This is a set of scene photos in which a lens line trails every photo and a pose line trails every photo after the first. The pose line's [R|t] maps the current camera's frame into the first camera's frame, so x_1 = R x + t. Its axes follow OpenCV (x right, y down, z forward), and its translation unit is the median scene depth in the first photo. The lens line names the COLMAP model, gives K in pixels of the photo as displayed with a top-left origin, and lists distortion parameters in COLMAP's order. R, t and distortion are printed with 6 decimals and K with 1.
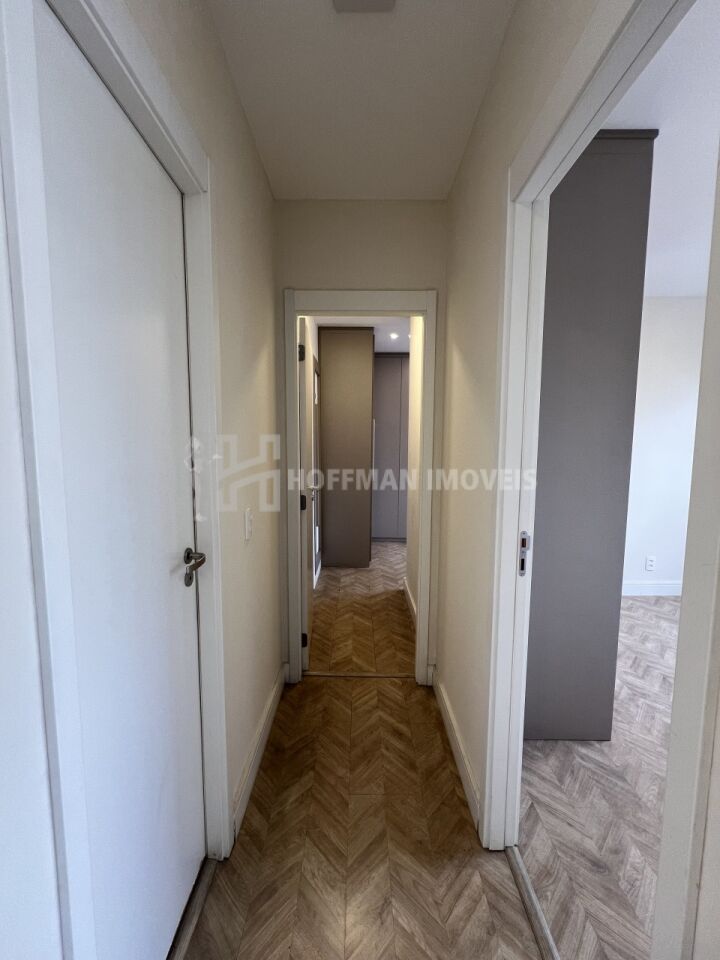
lens RADIAL K [[386.1, 0, 355.4], [0, 386.1, 480.7], [0, 0, 1]] dist [-0.000382, -0.000056]
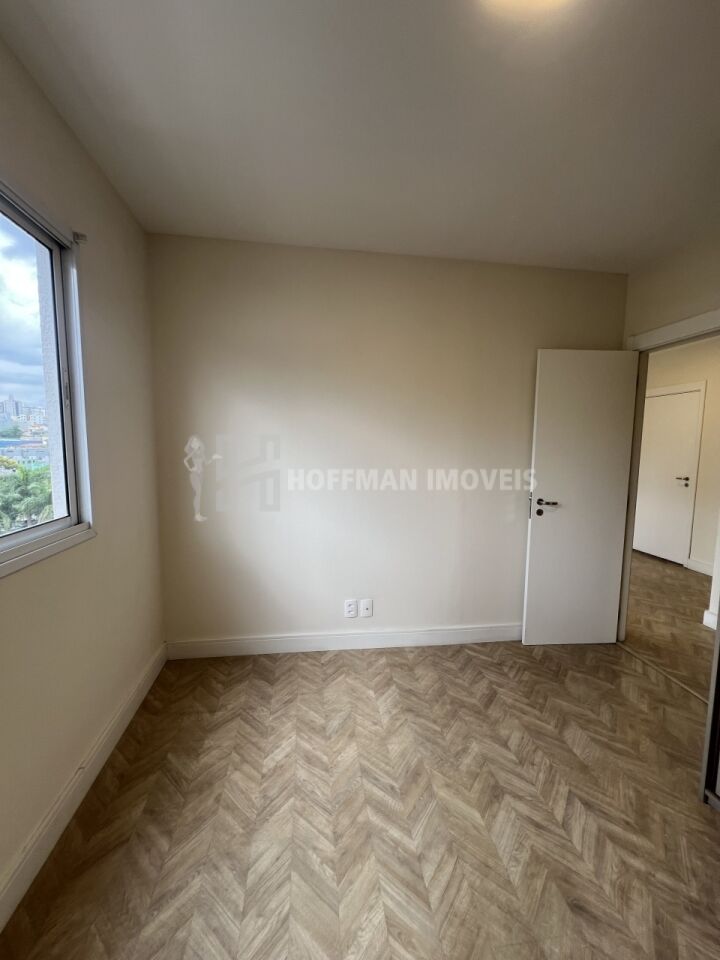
lens RADIAL K [[381.0, 0, 357.6], [0, 381.0, 482.0], [0, 0, 1]] dist [0.001074, 0.000174]
pose [[-0.989911, -0.007638, -0.141487, 1.160609], [-0.034701, 0.981206, 0.189816, -0.133988], [0.137378, 0.192810, -0.971572, 1.188842]]
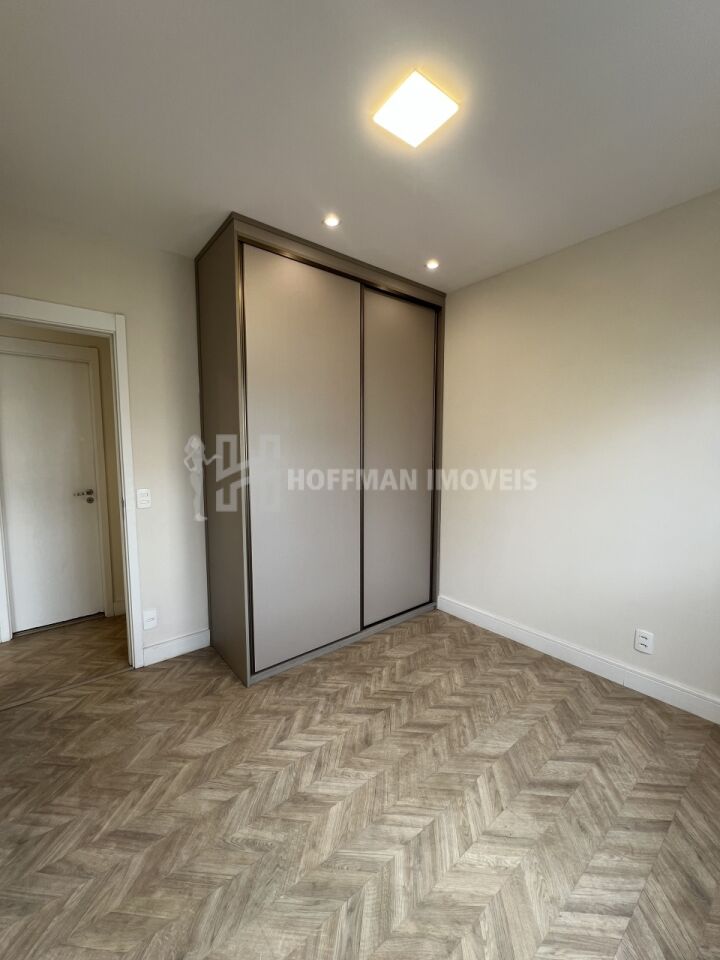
lens RADIAL K [[382.5, 0, 360.0], [0, 382.5, 480.0], [0, 0, 1]] dist [-0.001162, 0.000014]
pose [[0.632524, 0.061111, -0.772126, 1.352449], [-0.064873, 0.997560, 0.025809, -0.050659], [0.771819, 0.033765, 0.634945, 0.342879]]
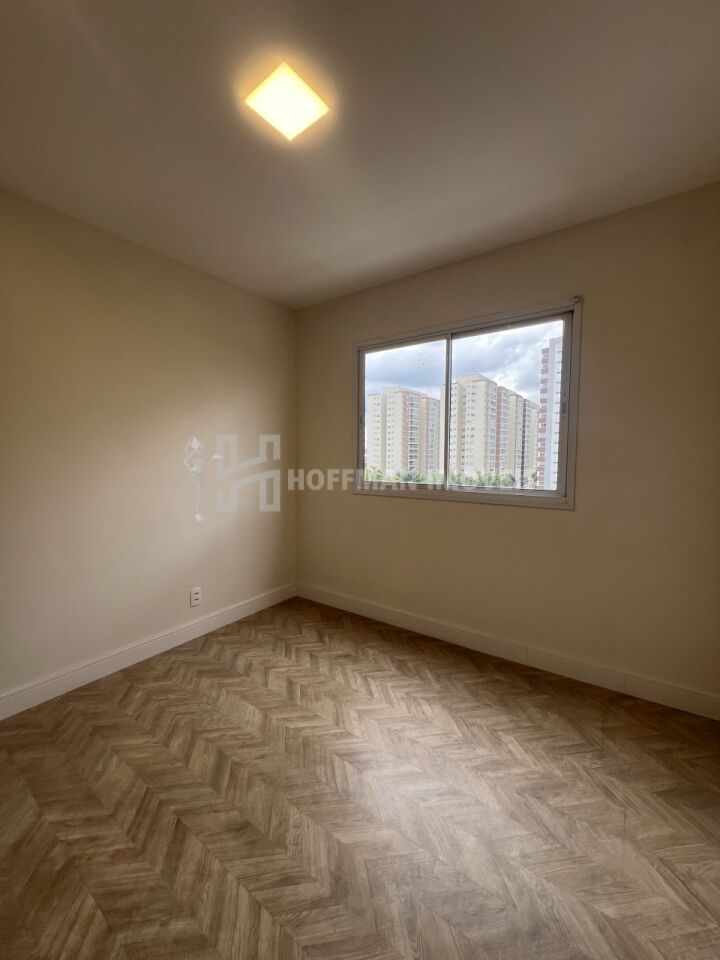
lens RADIAL K [[386.1, 0, 355.4], [0, 386.1, 480.7], [0, 0, 1]] dist [-0.000382, -0.000056]
pose [[0.588228, -0.061569, 0.806348, 0.472248], [0.078453, 0.996739, 0.018876, -0.023048], [-0.804881, 0.052158, 0.591140, 0.353422]]
